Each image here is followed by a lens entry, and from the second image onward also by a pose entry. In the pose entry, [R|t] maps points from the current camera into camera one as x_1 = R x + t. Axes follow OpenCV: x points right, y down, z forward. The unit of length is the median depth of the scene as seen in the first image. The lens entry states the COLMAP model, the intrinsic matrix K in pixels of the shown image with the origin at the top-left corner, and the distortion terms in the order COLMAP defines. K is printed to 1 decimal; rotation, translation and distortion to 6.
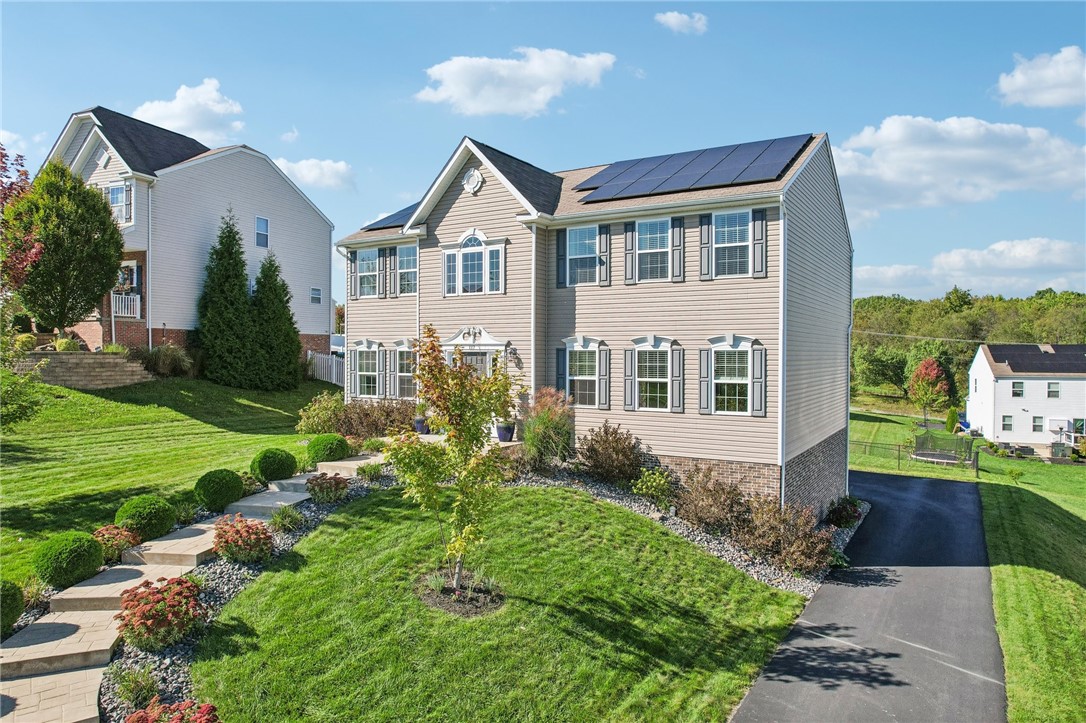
lens RADIAL K [[704.2, 0, 550.0], [0, 704.2, 362.1], [0, 0, 1]] dist [-0.059541, 0.038859]
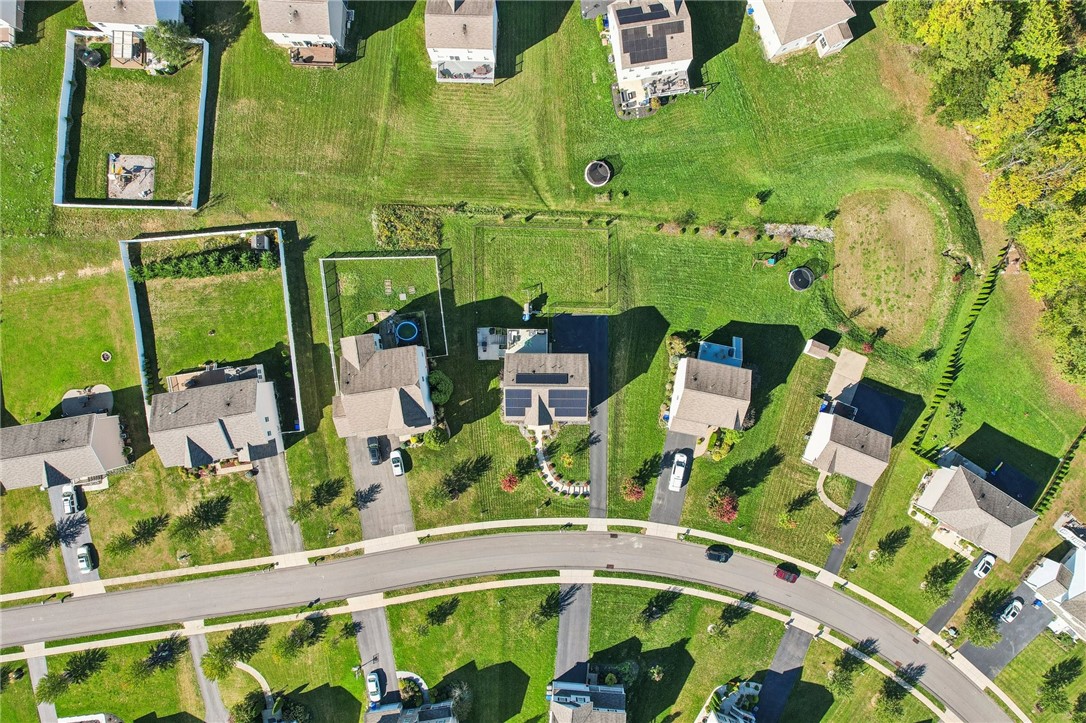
lens RADIAL K [[704.2, 0, 550.0], [0, 704.2, 362.1], [0, 0, 1]] dist [-0.059541, 0.038859]
pose [[0.860325, -0.509031, -0.026980, 0.457432], [0.025932, -0.009155, 0.999622, -6.991228], [-0.509086, -0.860699, 0.005324, 1.517029]]
